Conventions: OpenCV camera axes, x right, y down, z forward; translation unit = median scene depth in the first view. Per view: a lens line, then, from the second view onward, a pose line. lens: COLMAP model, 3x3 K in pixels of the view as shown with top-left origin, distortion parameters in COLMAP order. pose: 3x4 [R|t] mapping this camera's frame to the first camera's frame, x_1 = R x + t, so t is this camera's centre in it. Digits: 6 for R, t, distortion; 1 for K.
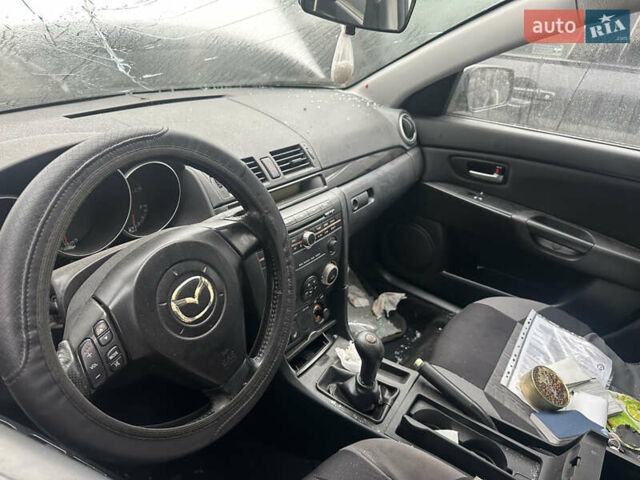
lens RADIAL K [[450.5, 0, 319.0], [0, 450.5, 256.5], [0, 0, 1]] dist [0.078157, -0.155189]
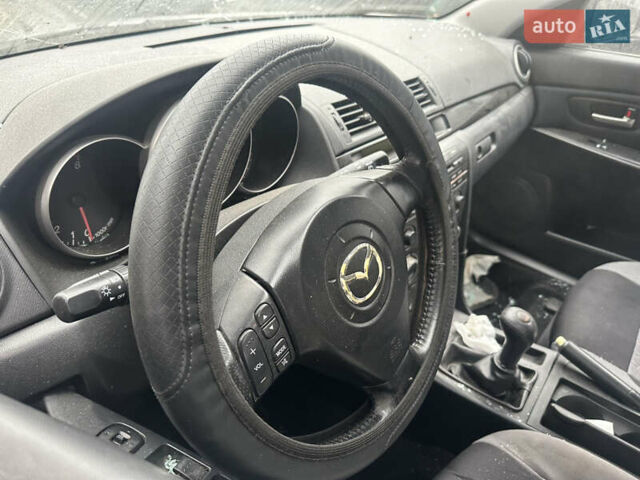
lens RADIAL K [[450.5, 0, 319.0], [0, 450.5, 256.5], [0, 0, 1]] dist [0.078157, -0.155189]
pose [[0.997924, 0.007116, -0.064005, -0.182291], [-0.001029, 0.995511, 0.094642, -0.003345], [0.064391, -0.094380, 0.993452, 0.150769]]
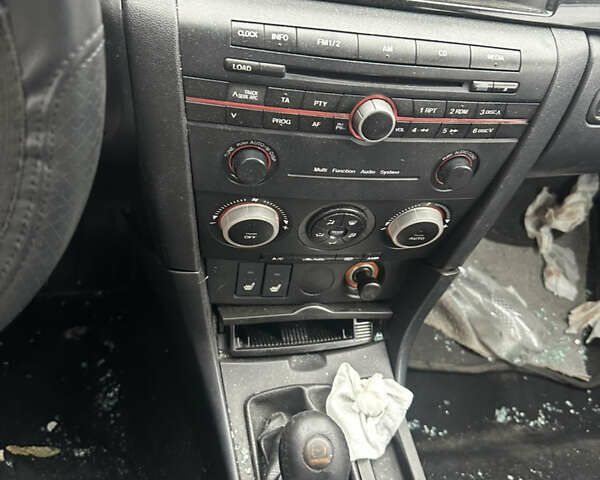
lens RADIAL K [[550.6, 0, 300.0], [0, 550.6, 240.0], [0, 0, 1]] dist [-0.004711, -0.004406]
pose [[0.702941, 0.606123, -0.372141, 0.151339], [-0.455283, 0.785438, 0.419292, -0.118262], [0.546436, -0.125308, 0.828073, 0.582688]]
